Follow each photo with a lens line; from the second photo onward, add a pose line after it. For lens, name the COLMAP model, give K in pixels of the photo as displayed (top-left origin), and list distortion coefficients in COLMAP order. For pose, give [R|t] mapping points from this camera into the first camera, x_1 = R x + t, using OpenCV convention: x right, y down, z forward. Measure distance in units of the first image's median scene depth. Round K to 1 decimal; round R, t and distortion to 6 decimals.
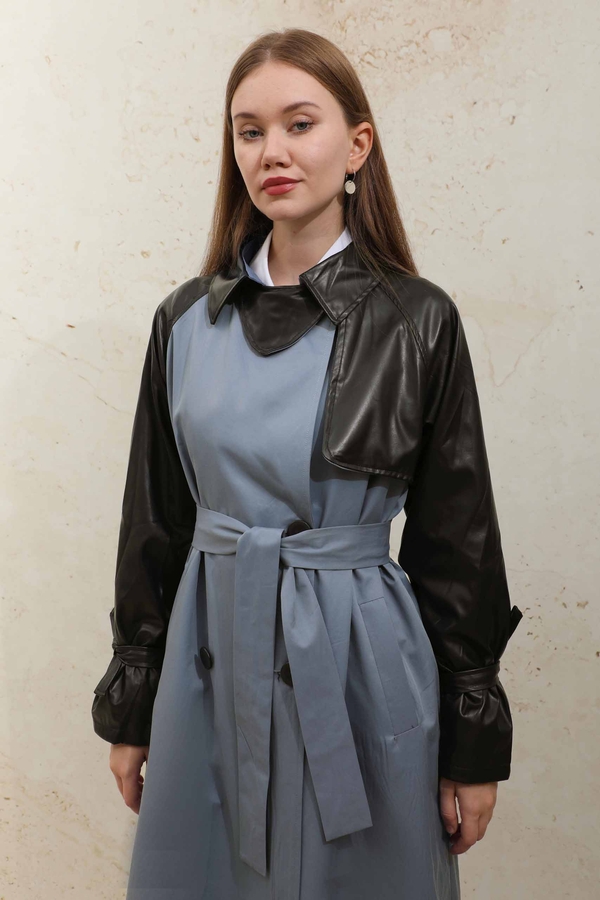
lens RADIAL K [[755.2, 0, 353.8], [0, 755.2, 407.2], [0, 0, 1]] dist [0.009252, 0.009832]
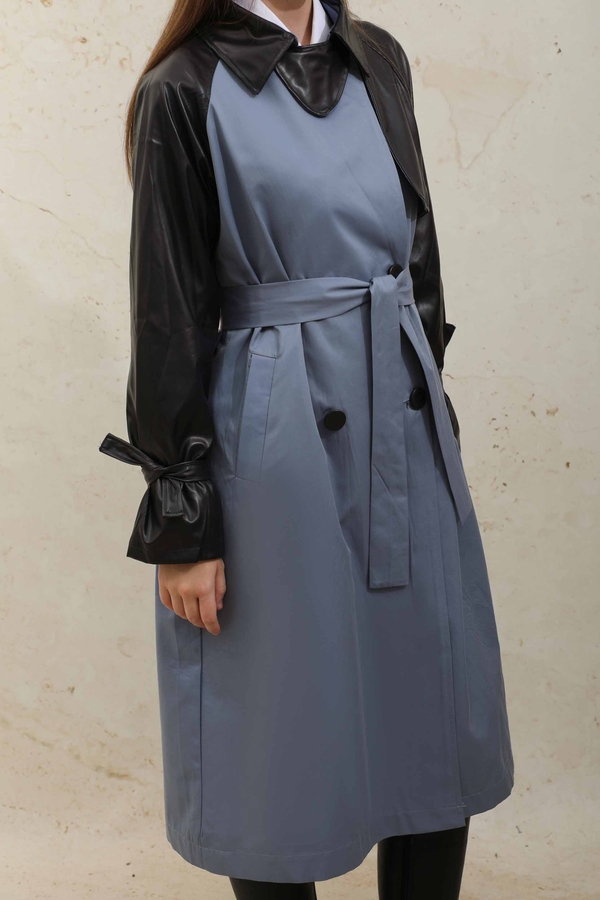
lens RADIAL K [[1504.0, 0, 298.6], [0, 1504.0, 431.9], [0, 0, 1]] dist [0.284936, 0.036718]
pose [[0.985669, -0.032508, 0.165529, -0.310426], [0.011746, 0.992101, 0.124894, 0.053520], [-0.168281, -0.121159, 0.978265, -0.759445]]
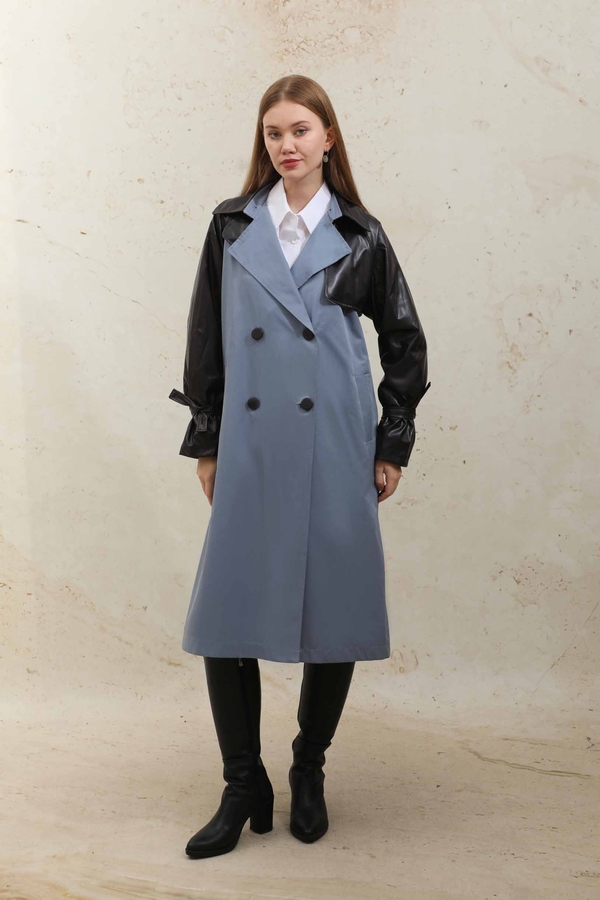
lens RADIAL K [[1250.1, 0, 305.1], [0, 1250.1, 345.3], [0, 0, 1]] dist [0.143736, -0.052903]
pose [[0.988317, -0.011915, 0.151946, -0.343147], [0.013138, 0.999889, -0.007047, 0.119657], [-0.151845, 0.008961, 0.988364, -1.338618]]
